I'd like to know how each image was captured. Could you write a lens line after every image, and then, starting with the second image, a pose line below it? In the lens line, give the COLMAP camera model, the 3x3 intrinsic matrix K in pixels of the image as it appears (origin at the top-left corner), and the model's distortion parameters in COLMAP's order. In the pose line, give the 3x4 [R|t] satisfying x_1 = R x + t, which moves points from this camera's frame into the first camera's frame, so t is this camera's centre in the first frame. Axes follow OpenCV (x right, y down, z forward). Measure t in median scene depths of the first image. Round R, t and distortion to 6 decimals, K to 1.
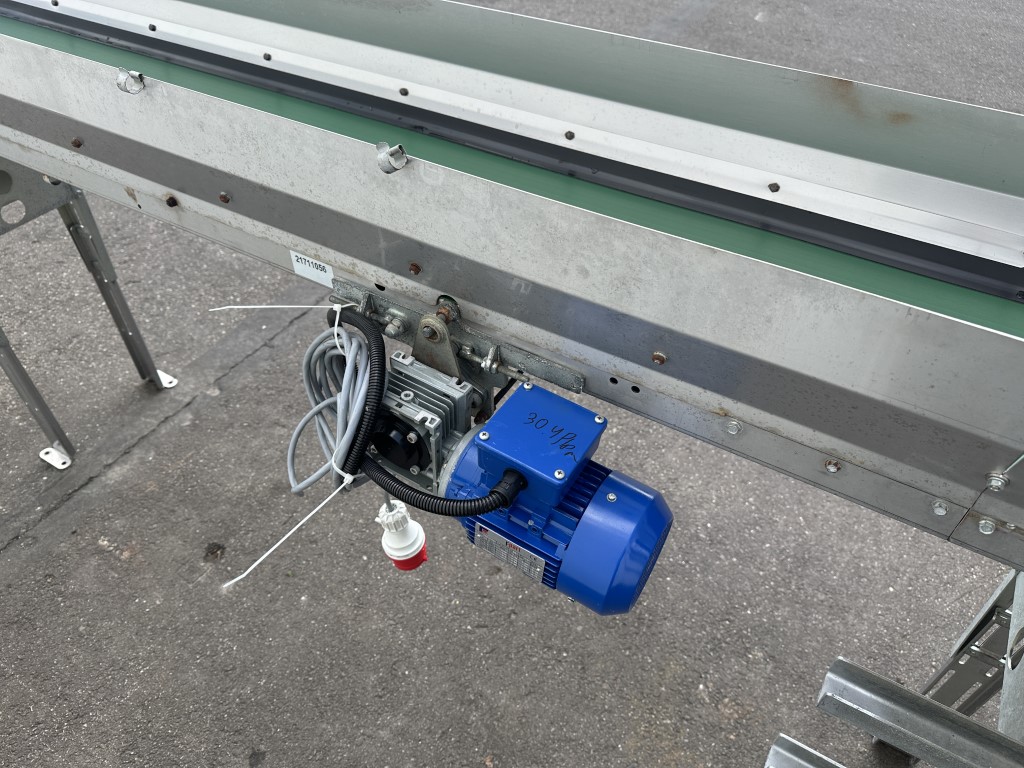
lens RADIAL K [[730.9, 0, 501.3], [0, 730.9, 381.5], [0, 0, 1]] dist [-0.002160, -0.005875]
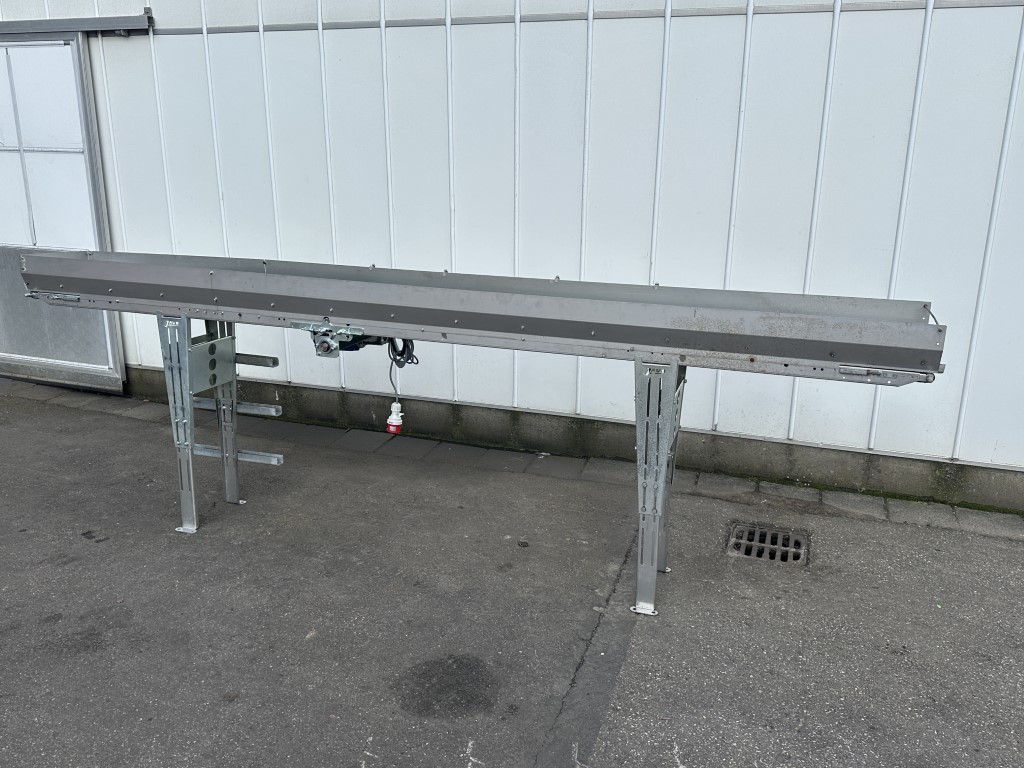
lens RADIAL K [[858.0, 0, 534.9], [0, 858.0, 385.1], [0, 0, 1]] dist [-0.002606, -0.009809]
pose [[-0.971045, 0.054222, -0.232661, 0.064396], [-0.174261, 0.505422, 0.845093, -1.802228], [0.163414, 0.861167, -0.481339, 1.690387]]
